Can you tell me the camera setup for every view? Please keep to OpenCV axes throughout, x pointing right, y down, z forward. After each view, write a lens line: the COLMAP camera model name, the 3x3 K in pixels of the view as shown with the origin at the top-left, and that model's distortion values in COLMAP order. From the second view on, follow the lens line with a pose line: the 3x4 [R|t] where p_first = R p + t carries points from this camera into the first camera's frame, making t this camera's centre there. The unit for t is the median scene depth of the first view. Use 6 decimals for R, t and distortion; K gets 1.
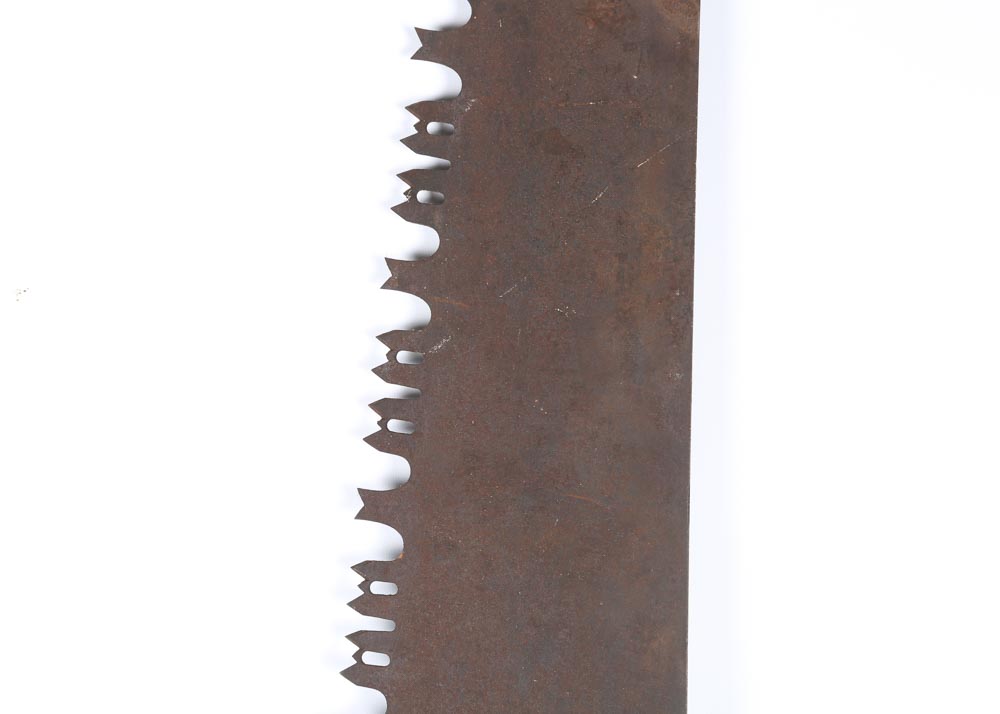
lens RADIAL K [[1922.2, 0, 499.4], [0, 1922.2, 354.8], [0, 0, 1]] dist [0.388940, 0.000000]
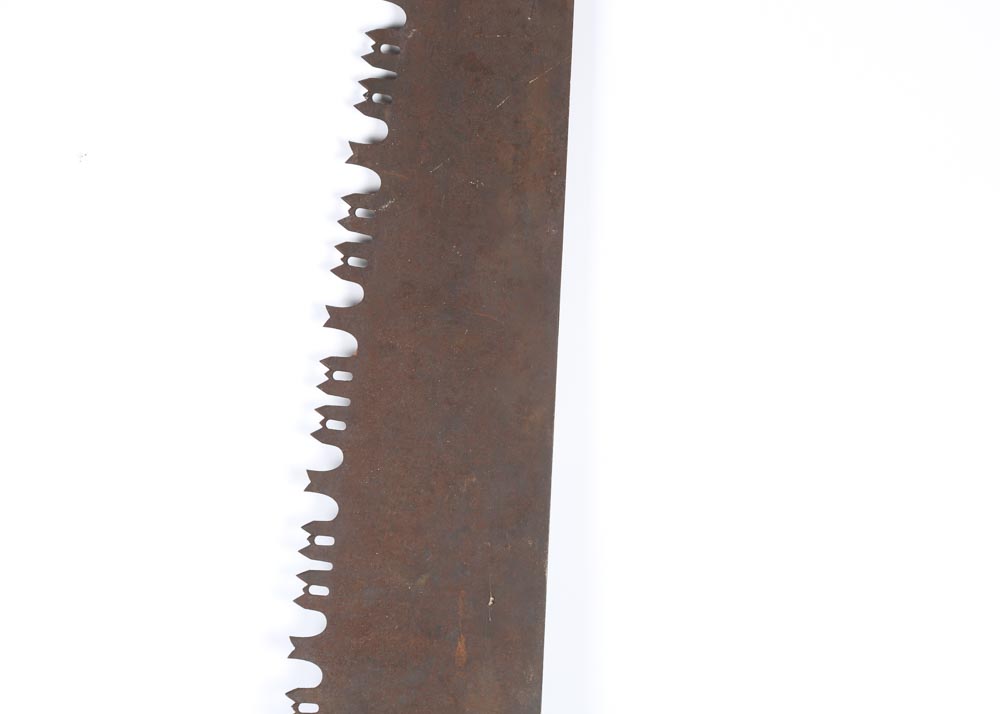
lens RADIAL K [[2342.5, 0, 498.3], [0, 2342.5, 359.7], [0, 0, 1]] dist [0.527196, 0.000000]
pose [[0.998346, 0.023132, 0.052628, -0.037408], [-0.026550, 0.997519, 0.065205, -0.006509], [-0.050990, -0.066494, 0.996483, -0.728515]]
